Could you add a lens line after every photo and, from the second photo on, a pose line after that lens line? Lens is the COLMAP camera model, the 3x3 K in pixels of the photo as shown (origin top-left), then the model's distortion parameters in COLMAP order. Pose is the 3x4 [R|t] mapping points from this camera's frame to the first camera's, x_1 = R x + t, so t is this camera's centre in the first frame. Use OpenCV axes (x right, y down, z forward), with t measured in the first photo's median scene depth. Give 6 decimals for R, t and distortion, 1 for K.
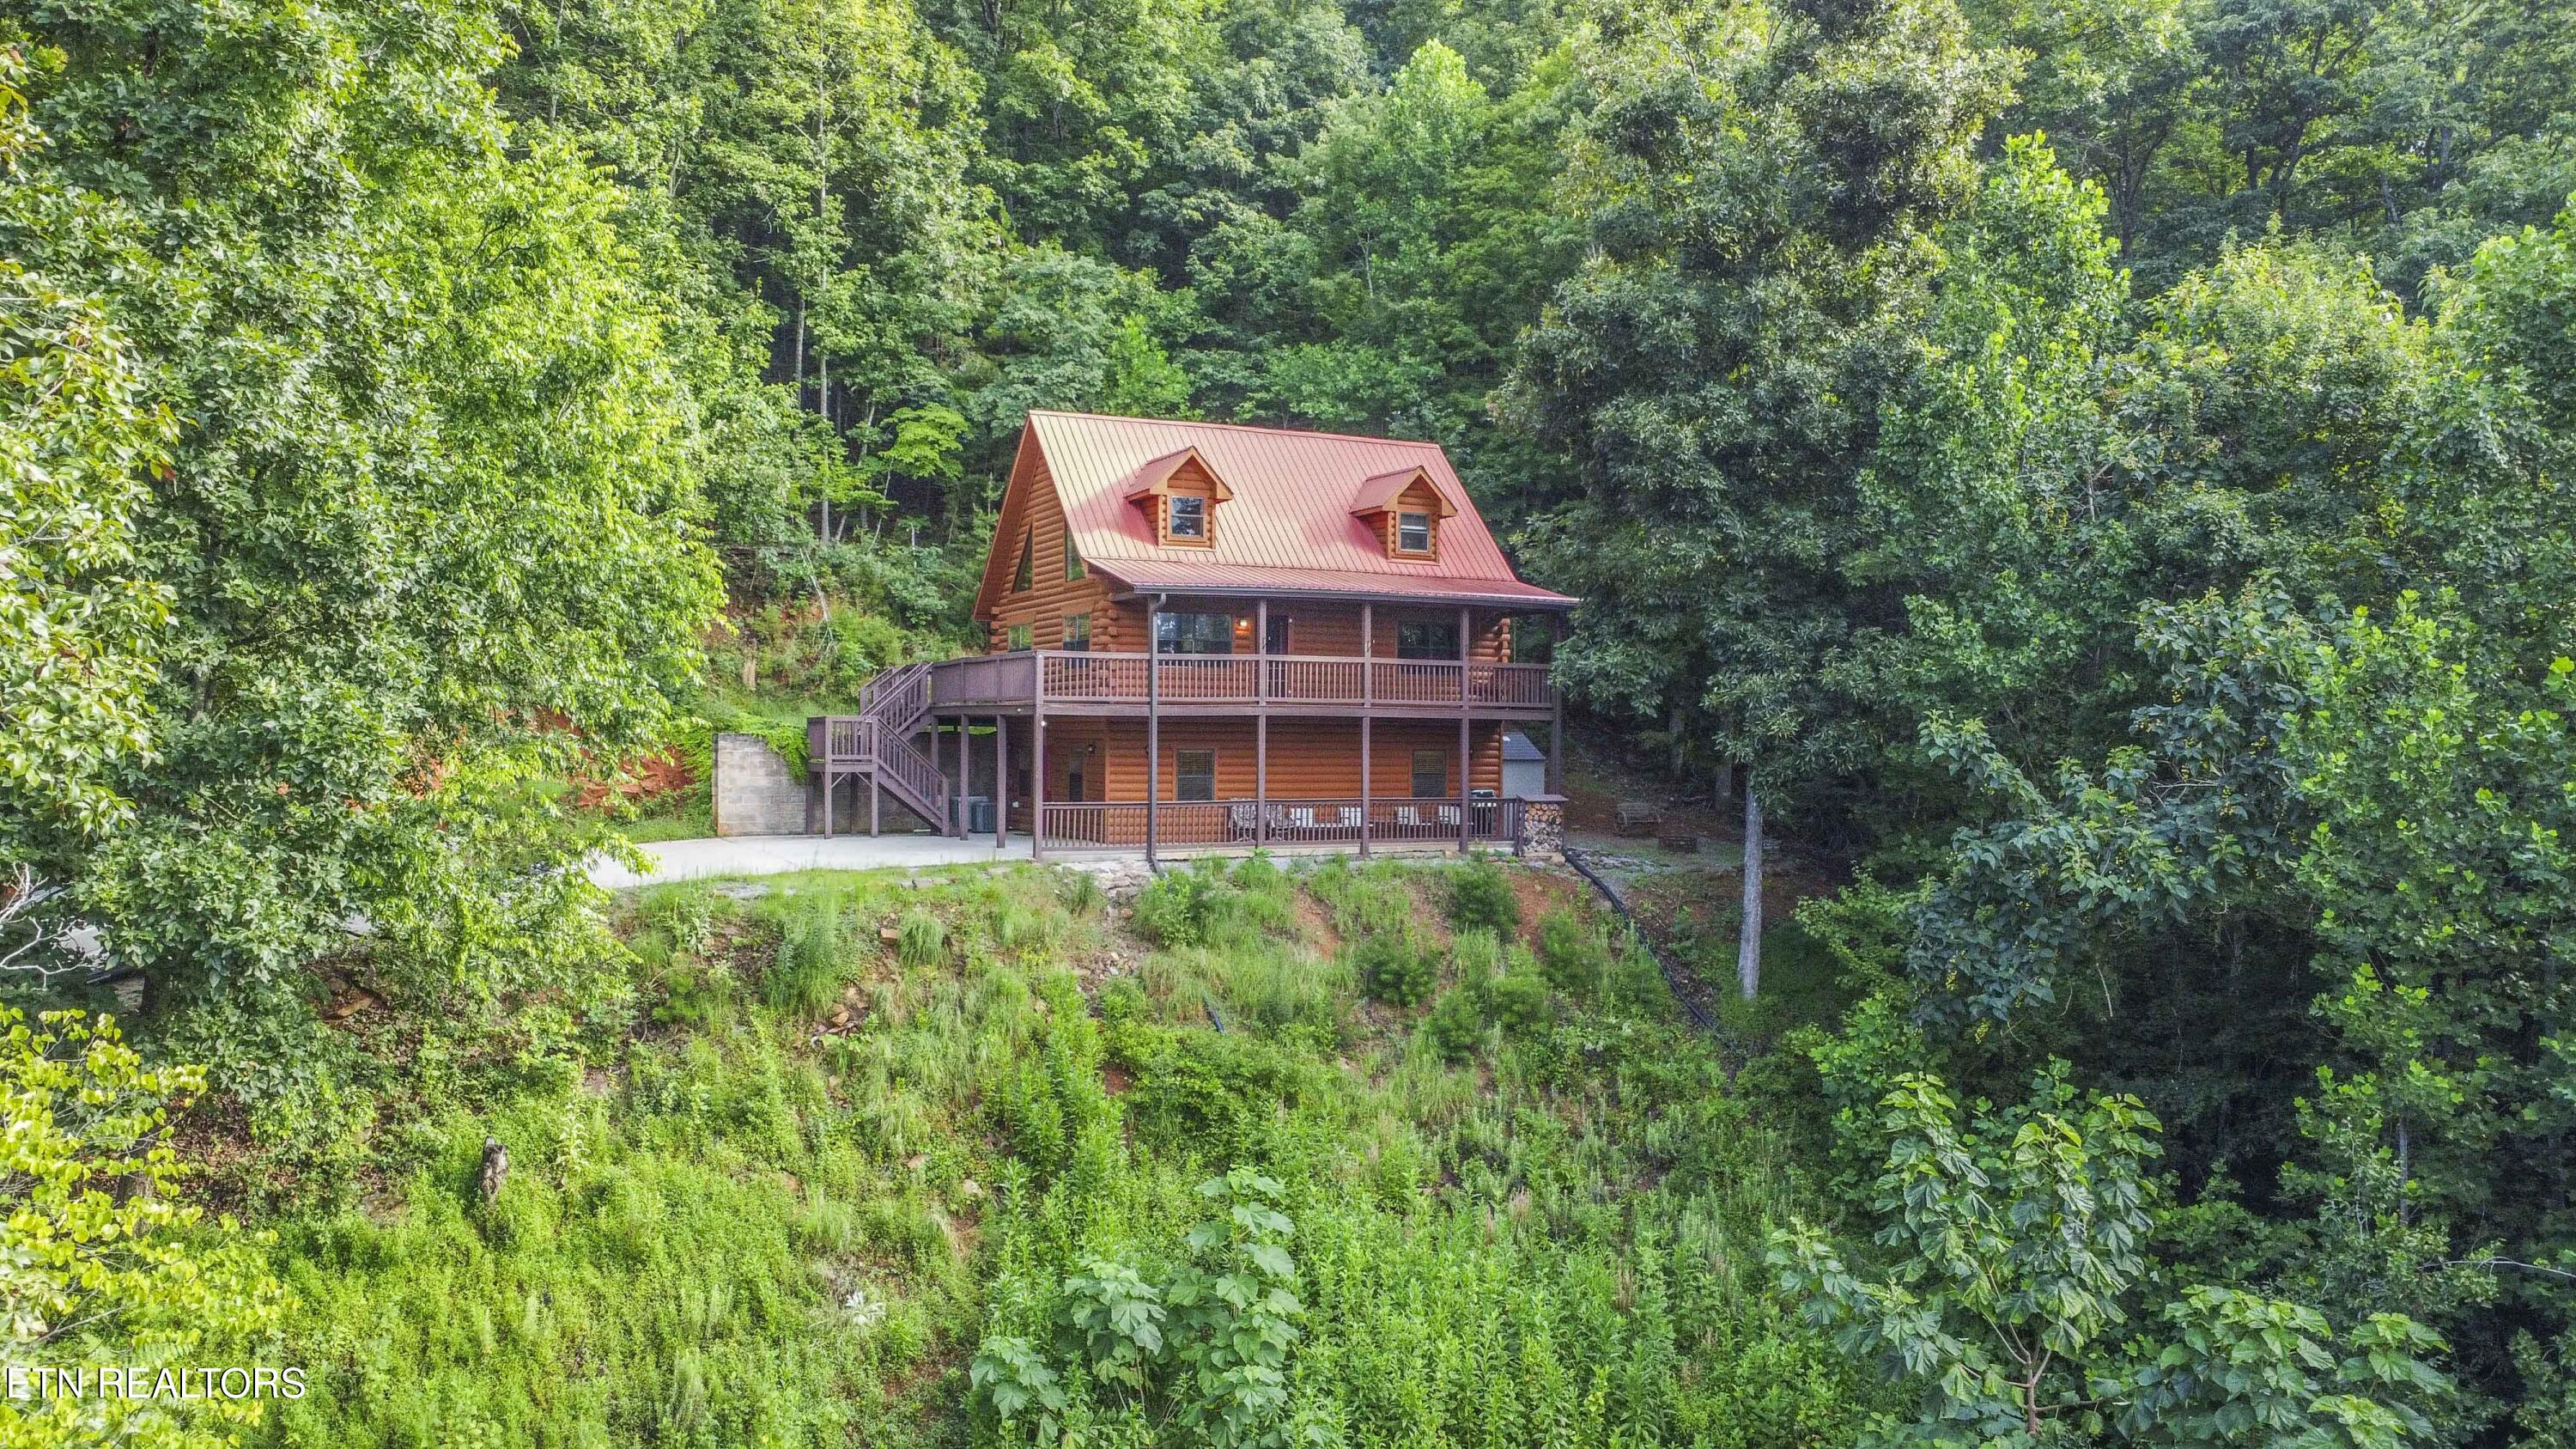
lens RADIAL K [[1837.2, 0, 1197.7], [0, 1837.2, 719.8], [0, 0, 1]] dist [-0.111171, 0.000556]
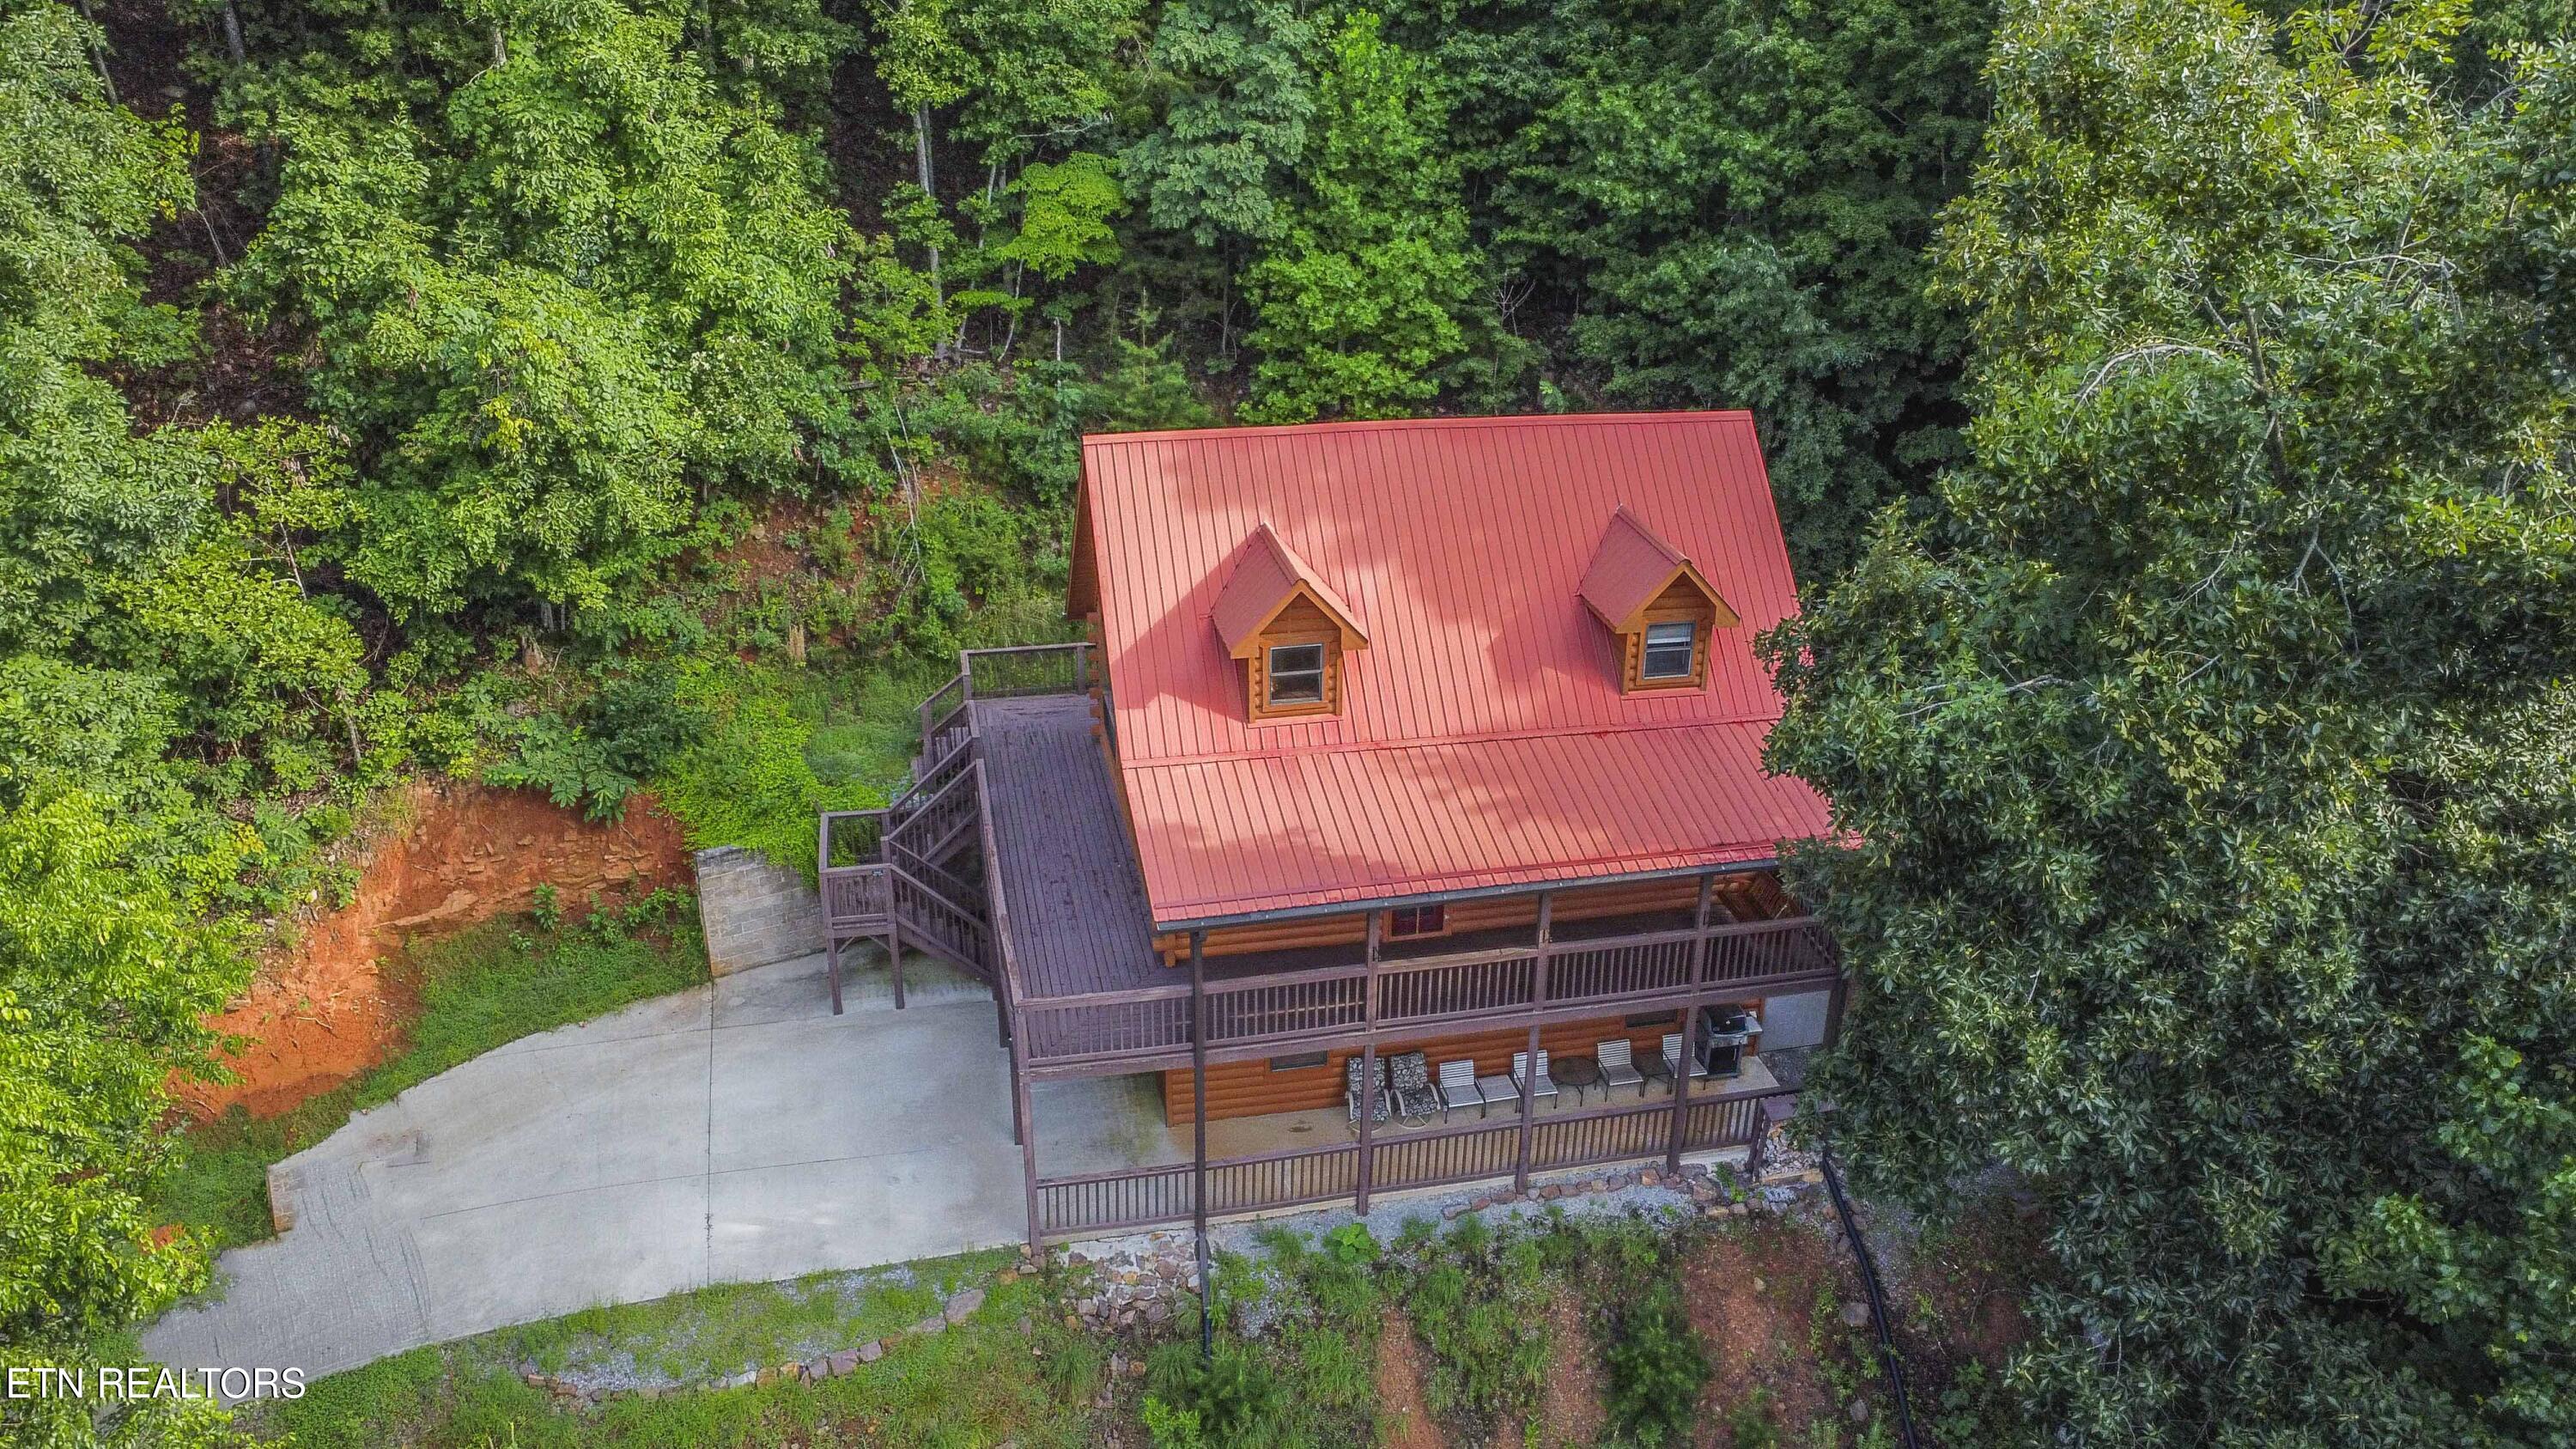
lens RADIAL K [[1845.4, 0, 1294.5], [0, 1845.4, 640.2], [0, 0, 1]] dist [-0.206997, 0.423723]
pose [[0.981088, 0.076534, -0.177790, 0.110496], [-0.001536, 0.921561, 0.388230, -0.380664], [0.193557, -0.380615, 0.904250, 0.420330]]
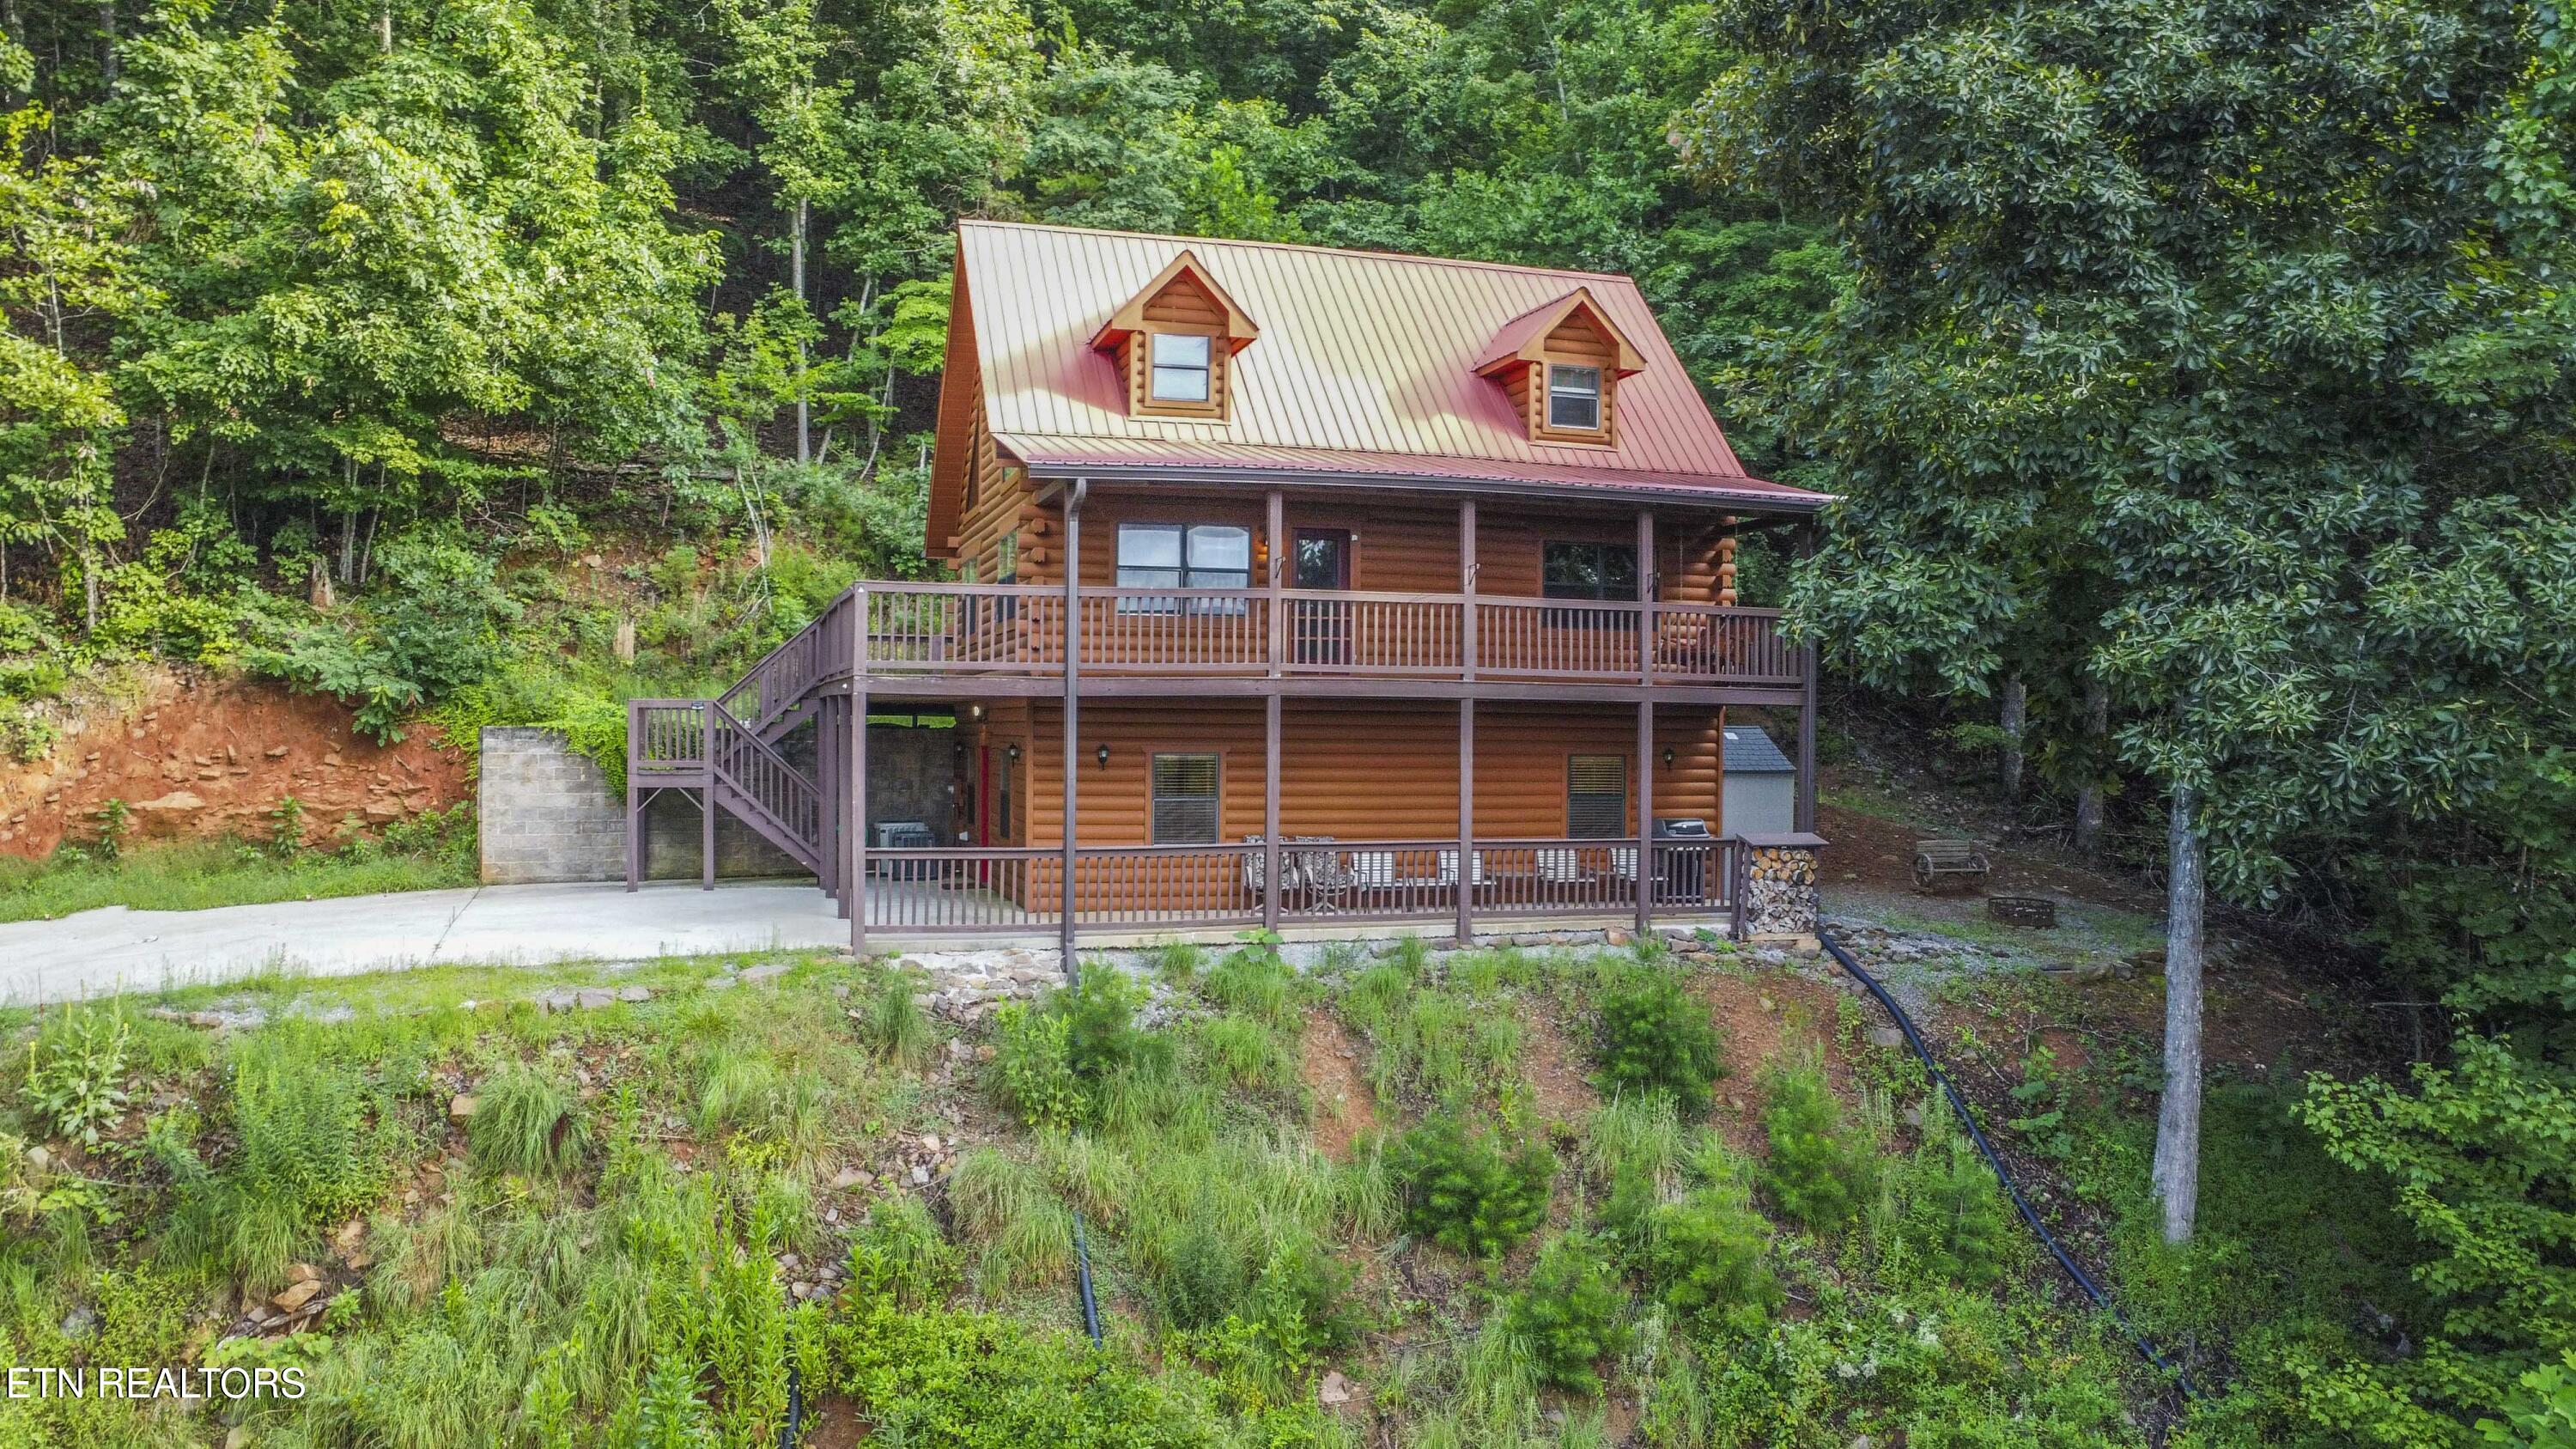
lens RADIAL K [[1830.1, 0, 1265.6], [0, 1830.1, 728.6], [0, 0, 1]] dist [-0.123839, 0.213833]
pose [[0.991976, 0.000489, -0.126423, 0.099420], [0.000611, 0.999962, 0.008660, 0.002814], [0.126423, -0.008668, 0.991939, 0.412677]]
